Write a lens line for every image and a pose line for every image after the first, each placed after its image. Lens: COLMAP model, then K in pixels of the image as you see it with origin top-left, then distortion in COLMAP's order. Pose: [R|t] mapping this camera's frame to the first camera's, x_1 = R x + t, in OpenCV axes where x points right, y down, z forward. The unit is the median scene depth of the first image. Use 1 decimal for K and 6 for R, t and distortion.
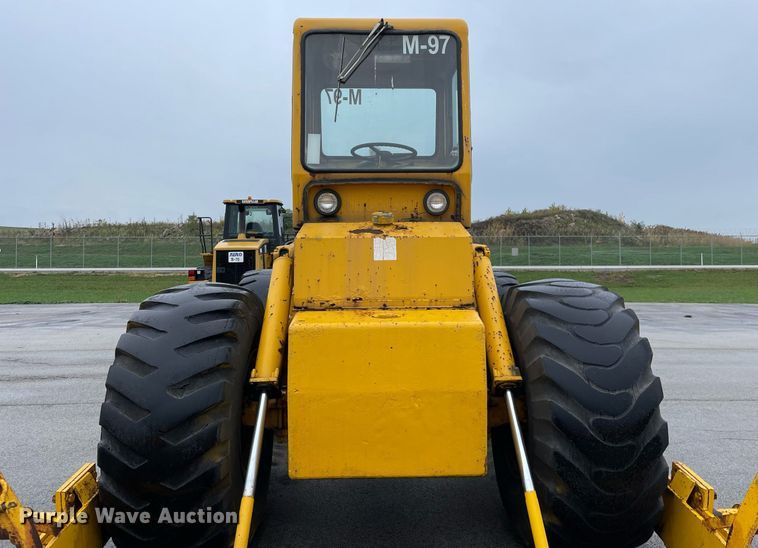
lens RADIAL K [[580.9, 0, 391.1], [0, 580.9, 250.1], [0, 0, 1]] dist [0.078411, -0.099540]
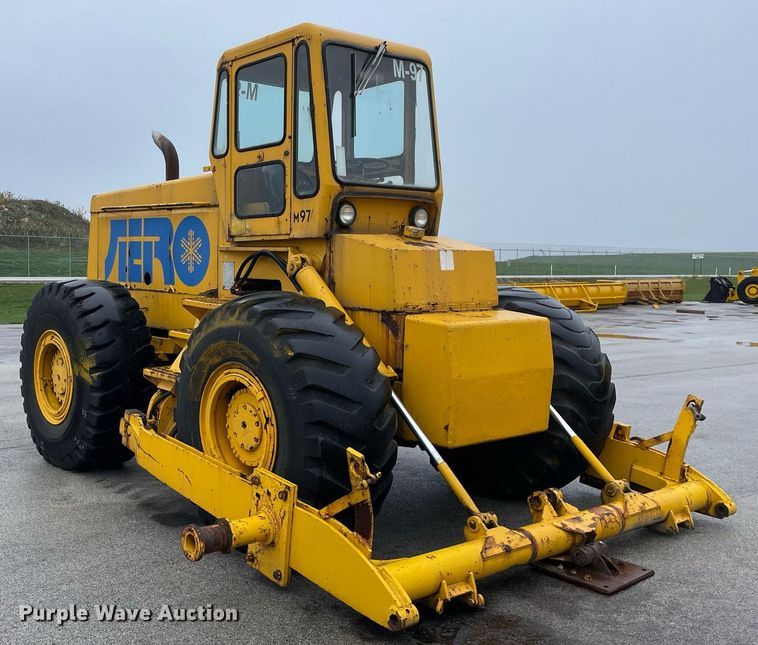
lens RADIAL K [[816.2, 0, 264.6], [0, 816.2, 306.3], [0, 0, 1]] dist [0.040450, 0.000000]
pose [[0.821227, -0.019565, 0.570266, -1.141606], [-0.015939, 0.998235, 0.057203, 0.001736], [-0.570379, -0.056066, 0.819466, -0.126410]]
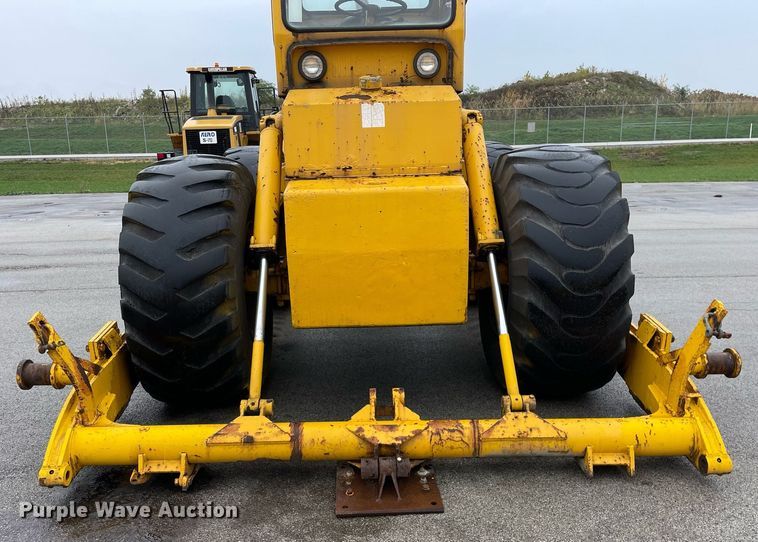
lens RADIAL K [[656.2, 0, 375.9], [0, 656.2, 324.4], [0, 0, 1]] dist [0.086782, -0.111150]
pose [[0.999728, -0.014593, -0.018203, 0.008706], [0.019146, 0.959012, 0.282720, 0.019580], [0.013331, -0.282991, 0.959030, -0.172414]]
